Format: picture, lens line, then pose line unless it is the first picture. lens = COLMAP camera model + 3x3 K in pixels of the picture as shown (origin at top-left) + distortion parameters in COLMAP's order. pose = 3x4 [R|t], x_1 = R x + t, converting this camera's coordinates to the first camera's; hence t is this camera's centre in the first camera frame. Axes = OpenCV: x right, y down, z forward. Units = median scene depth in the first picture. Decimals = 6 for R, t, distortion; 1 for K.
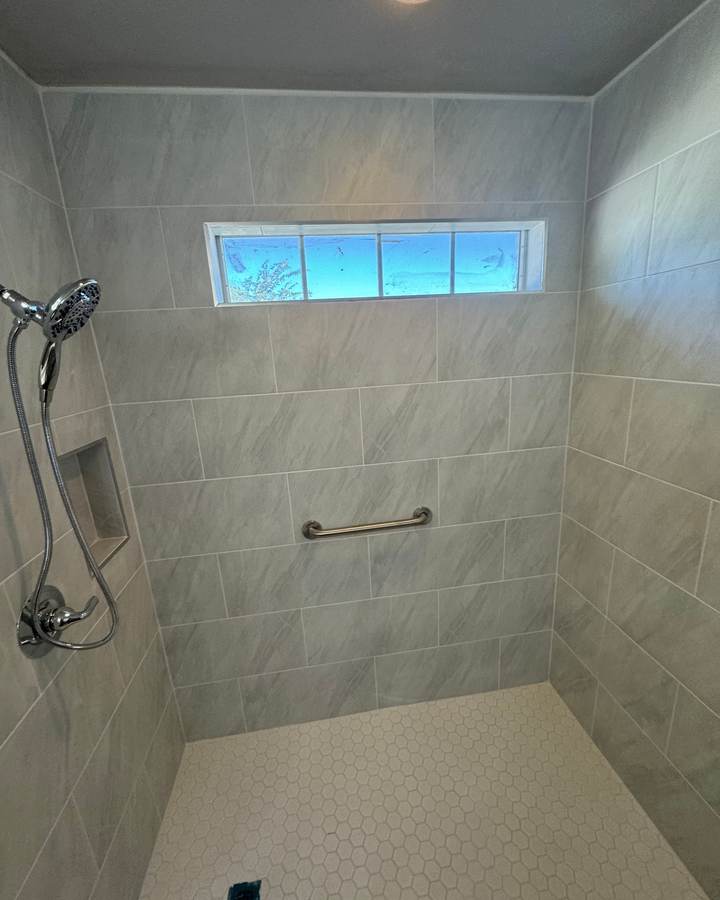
lens RADIAL K [[386.1, 0, 362.4], [0, 386.1, 450.8], [0, 0, 1]] dist [0.002171, -0.001078]
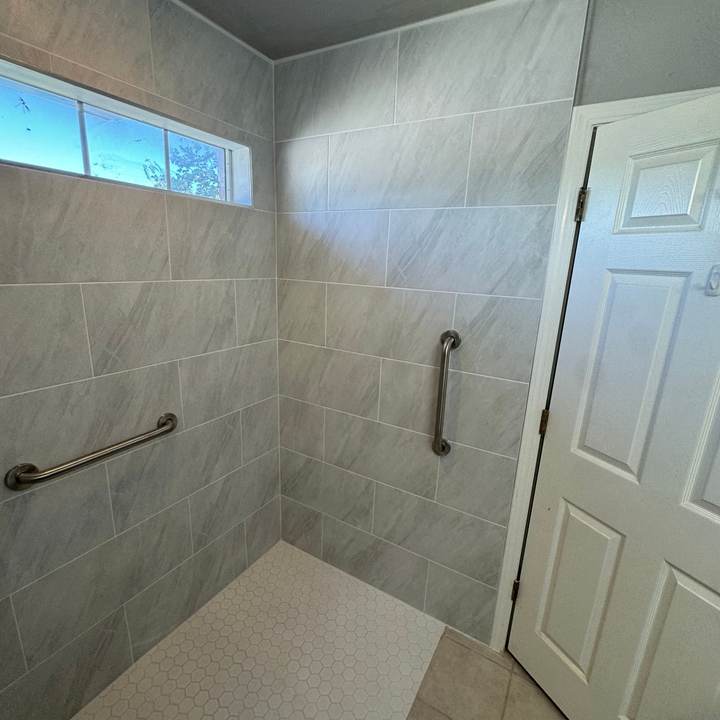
lens RADIAL K [[385.6, 0, 362.7], [0, 385.6, 359.8], [0, 0, 1]] dist [0.001441, -0.000707]
pose [[0.620615, -0.116203, 0.775457, -0.281625], [0.127125, 0.990785, 0.046730, 0.034680], [-0.773742, 0.069578, 0.629668, 0.030696]]
